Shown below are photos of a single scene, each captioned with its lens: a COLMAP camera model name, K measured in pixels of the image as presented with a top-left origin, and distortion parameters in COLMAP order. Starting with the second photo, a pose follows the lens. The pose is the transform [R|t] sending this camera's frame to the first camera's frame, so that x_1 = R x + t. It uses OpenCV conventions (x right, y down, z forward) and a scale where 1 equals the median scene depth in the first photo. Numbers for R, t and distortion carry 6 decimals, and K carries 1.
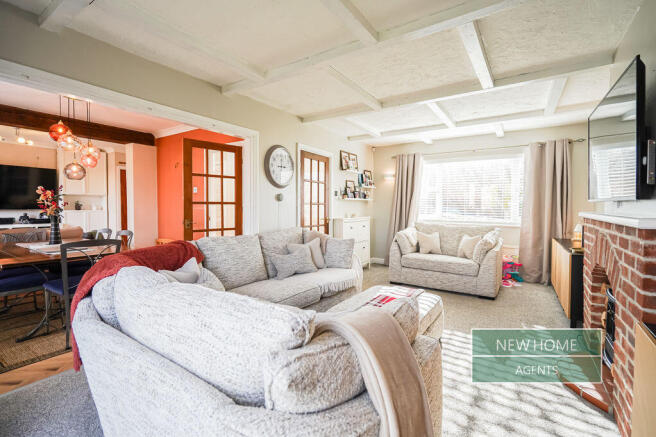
lens RADIAL K [[302.5, 0, 328.6], [0, 302.5, 217.4], [0, 0, 1]] dist [0.000211, 0.000442]
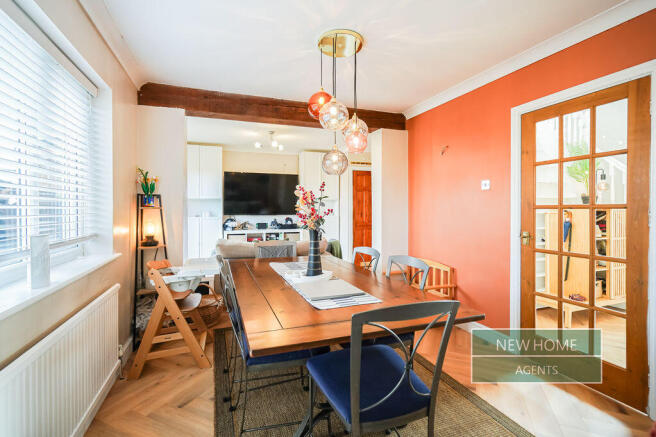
lens RADIAL K [[302.5, 0, 327.6], [0, 302.5, 217.6], [0, 0, 1]] dist [0.000211, 0.000442]
pose [[0.823203, 0.009508, -0.567667, -0.313867], [-0.015801, 0.999856, -0.006168, -0.016902], [0.567527, 0.014048, 0.823235, 0.293938]]
